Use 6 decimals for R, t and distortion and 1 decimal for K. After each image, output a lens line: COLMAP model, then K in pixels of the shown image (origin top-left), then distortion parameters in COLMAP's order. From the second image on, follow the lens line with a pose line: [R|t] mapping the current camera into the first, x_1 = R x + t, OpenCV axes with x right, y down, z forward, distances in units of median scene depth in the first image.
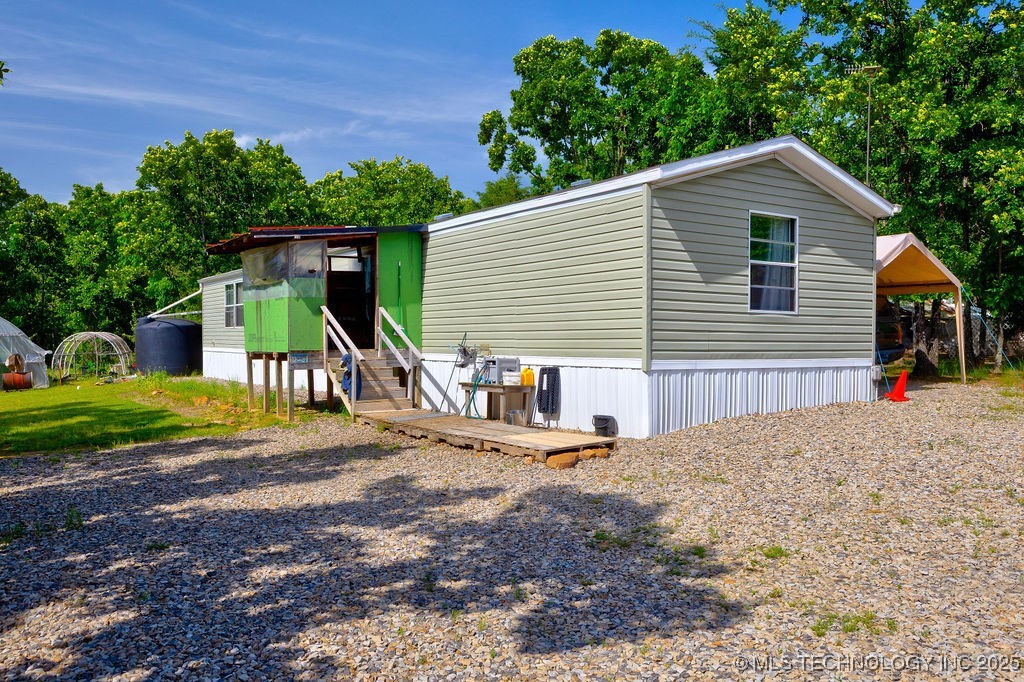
lens RADIAL K [[860.7, 0, 512.0], [0, 860.7, 341.0], [0, 0, 1]] dist [0.001898, -0.000903]
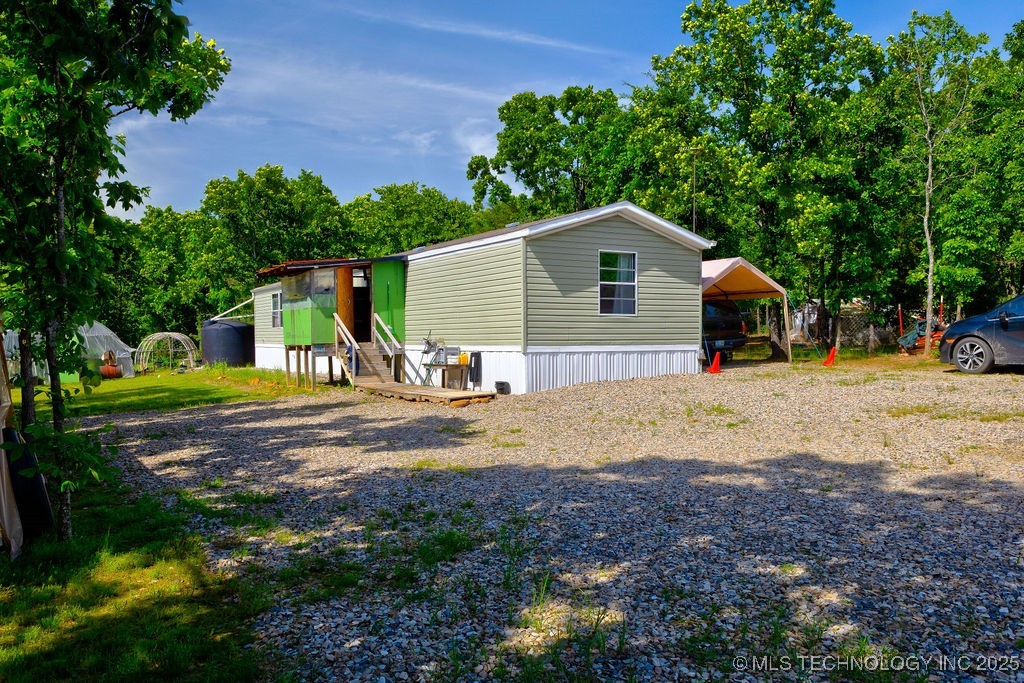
lens RADIAL K [[871.9, 0, 512.0], [0, 871.9, 341.5], [0, 0, 1]] dist [0.001025, 0.000261]
pose [[0.998223, -0.010218, -0.058699, 0.166280], [0.010484, 0.999936, 0.004230, 0.004377], [0.058652, -0.004838, 0.998267, -0.459426]]
